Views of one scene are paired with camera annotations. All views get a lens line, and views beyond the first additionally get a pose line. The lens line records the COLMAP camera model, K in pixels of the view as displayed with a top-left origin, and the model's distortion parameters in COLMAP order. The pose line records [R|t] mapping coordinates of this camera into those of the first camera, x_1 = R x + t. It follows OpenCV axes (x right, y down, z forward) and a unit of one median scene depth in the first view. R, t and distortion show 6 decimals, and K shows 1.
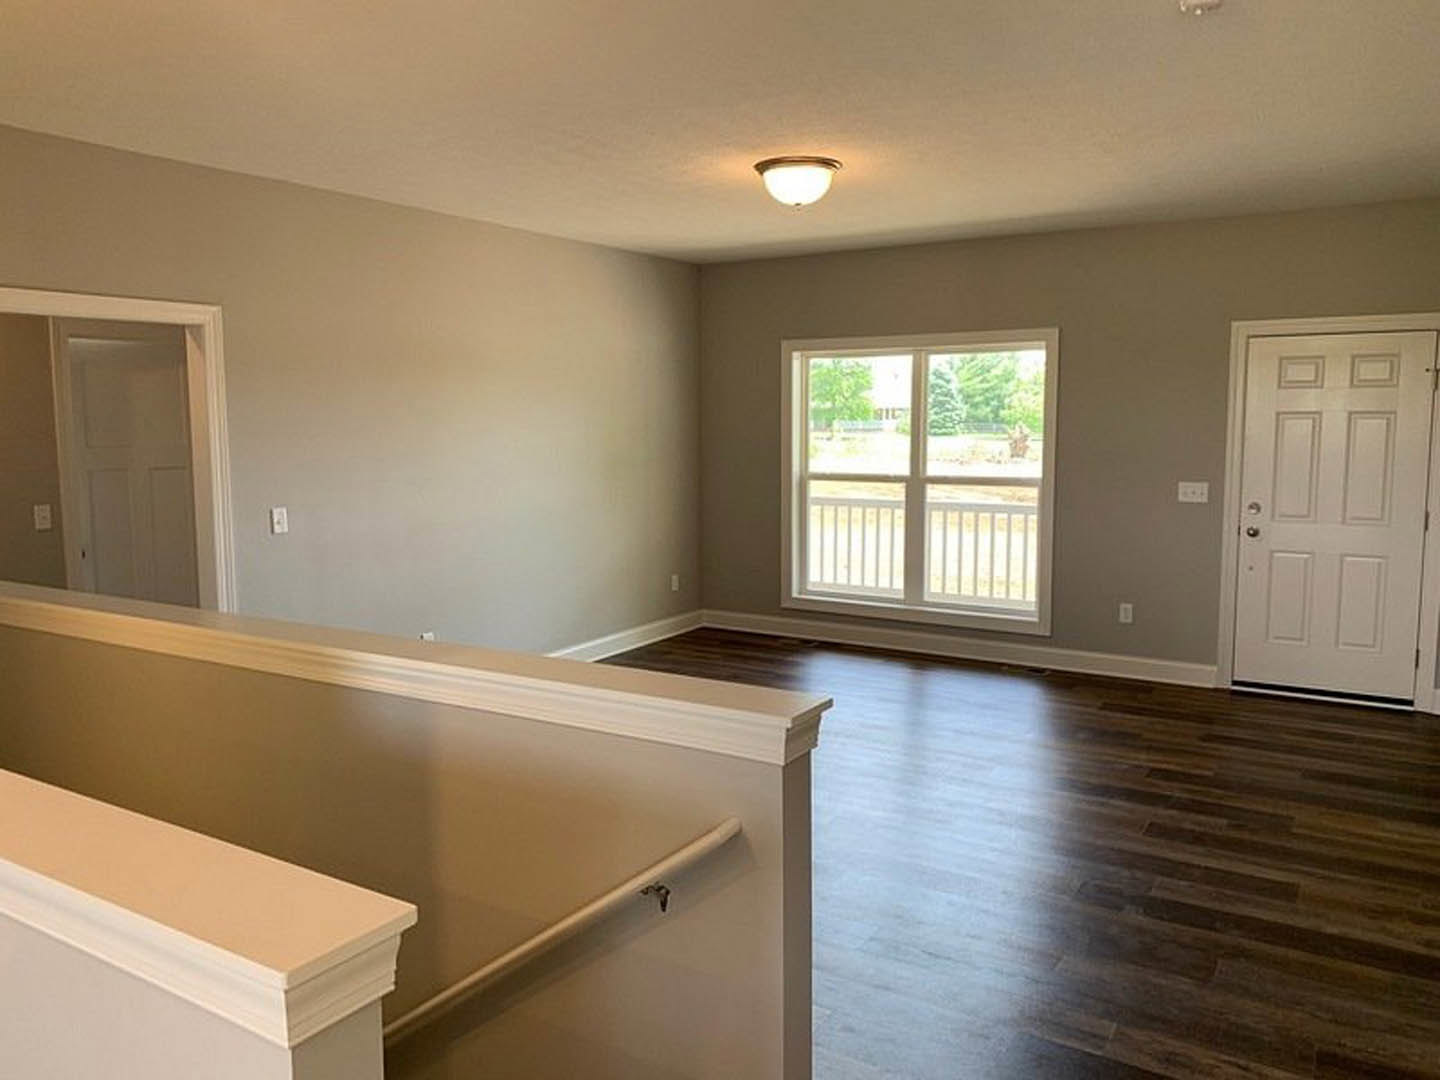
lens RADIAL K [[1103.2, 0, 719.2], [0, 1103.2, 531.6], [0, 0, 1]] dist [0.003847, -0.015397]
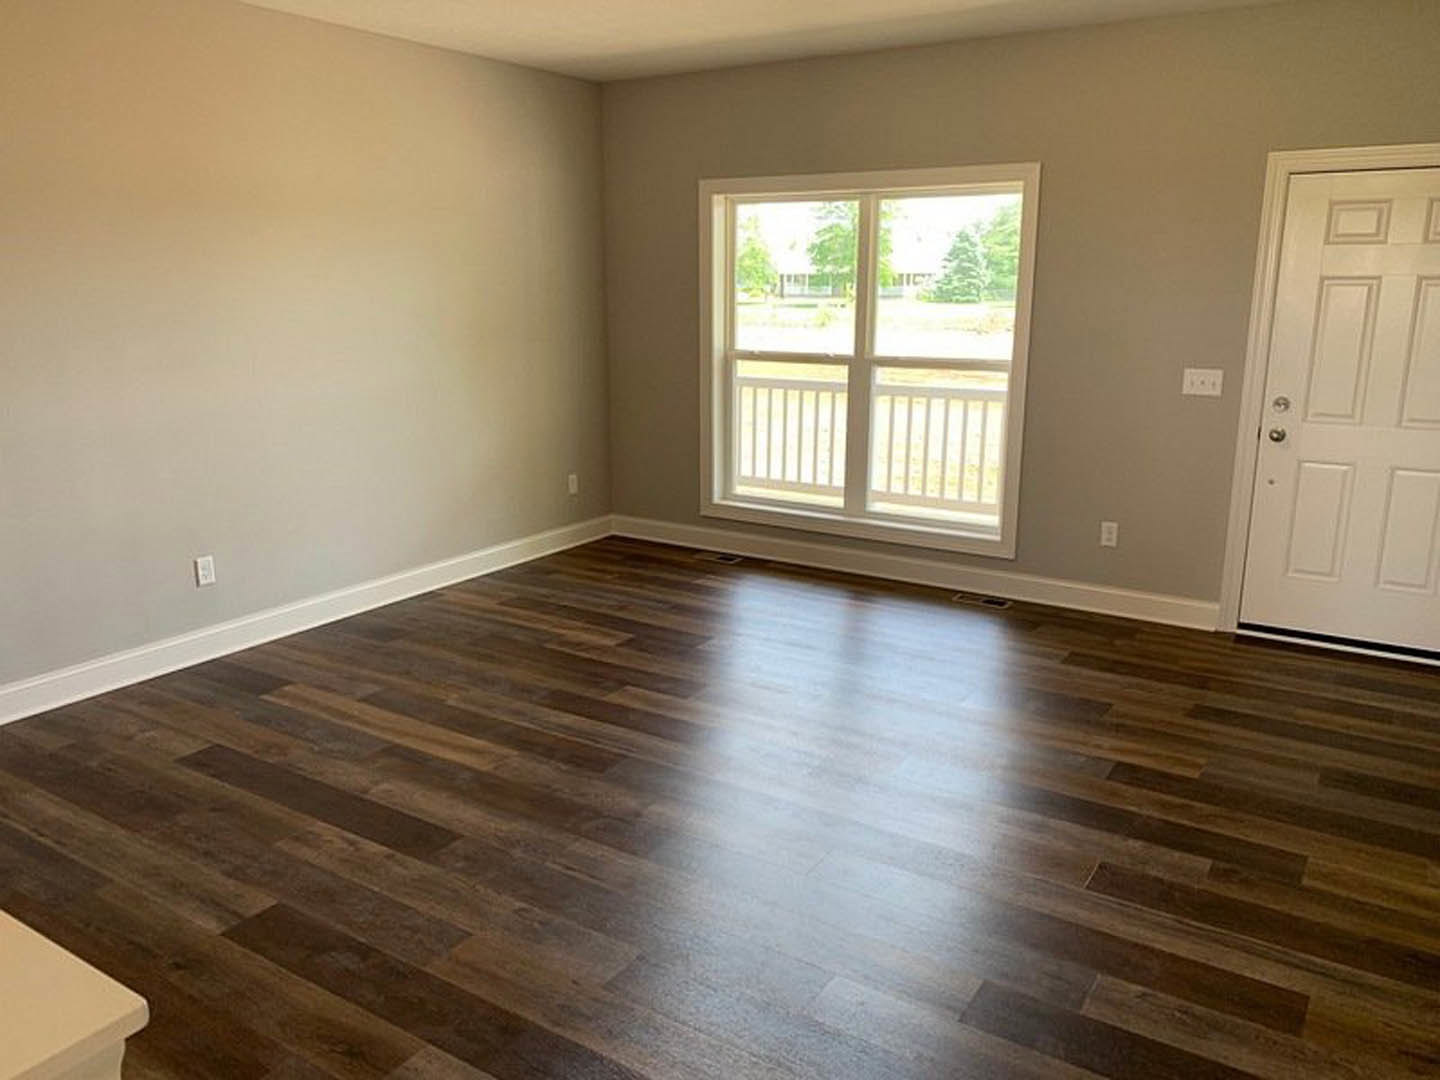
lens RADIAL K [[1103.2, 0, 717.9], [0, 1103.2, 545.2], [0, 0, 1]] dist [0.003847, -0.015397]
pose [[0.999838, 0.008618, -0.015777, 0.104714], [-0.006493, 0.991475, 0.130136, -0.020949], [0.016764, -0.130012, 0.991371, 0.217509]]
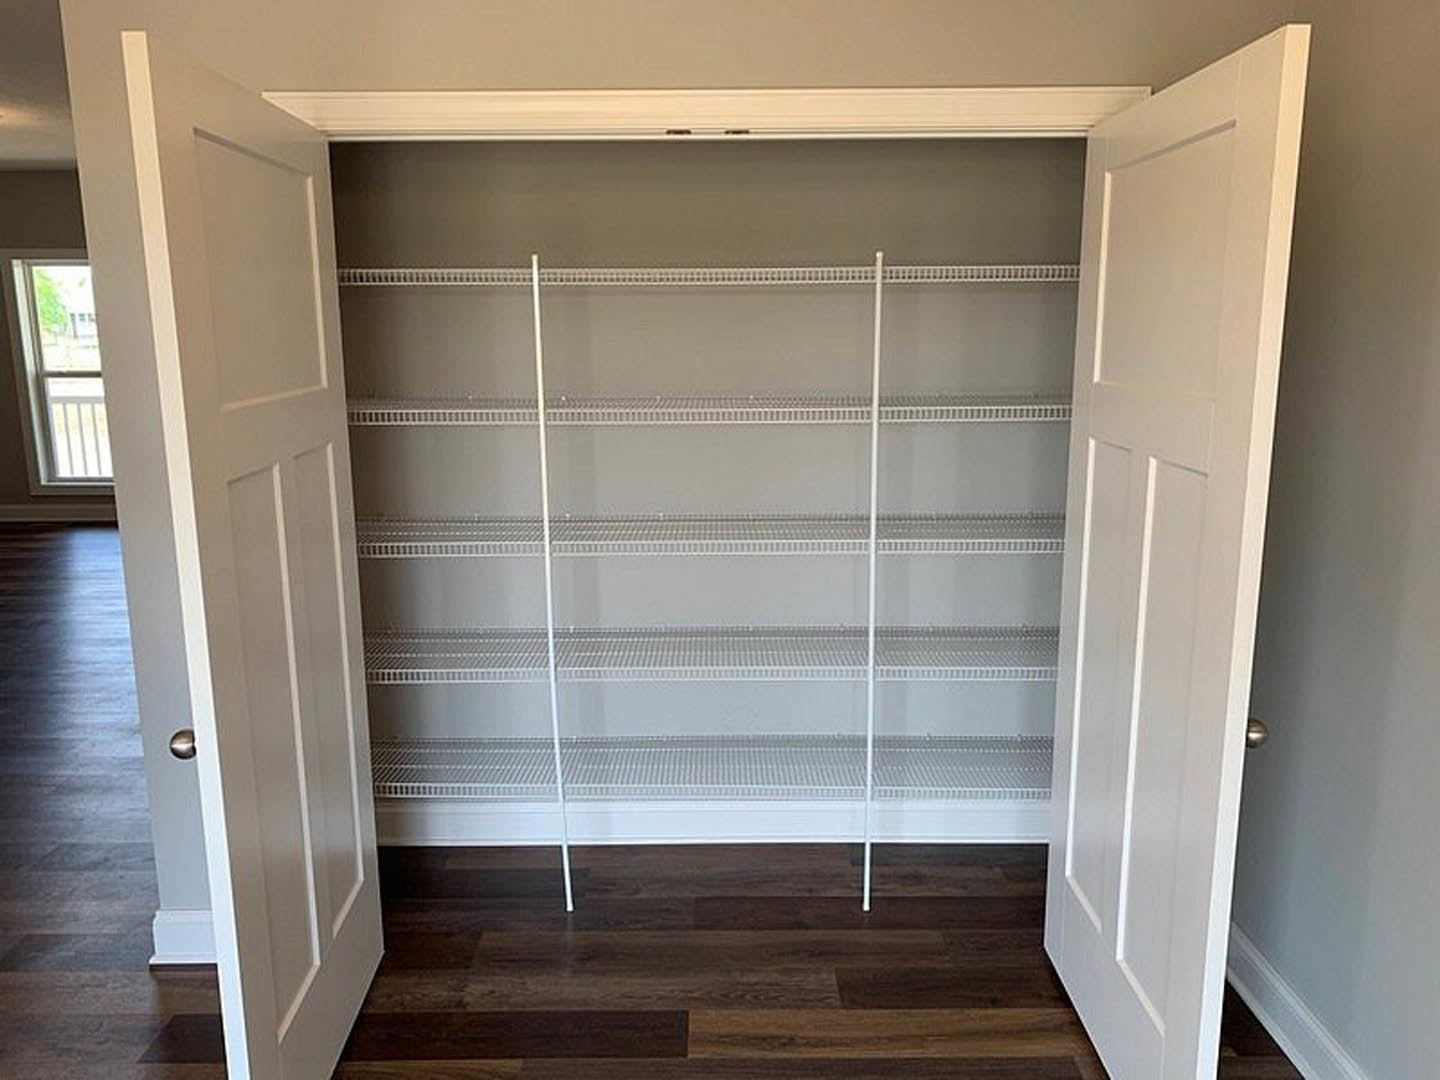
lens RADIAL K [[1103.2, 0, 720.4], [0, 1103.2, 541.7], [0, 0, 1]] dist [0.003847, -0.015397]
pose [[0.846484, -0.107771, 0.521393, 0.076527], [0.058257, 0.992167, 0.110499, 0.041682], [-0.529218, -0.063161, 0.846132, -0.386809]]
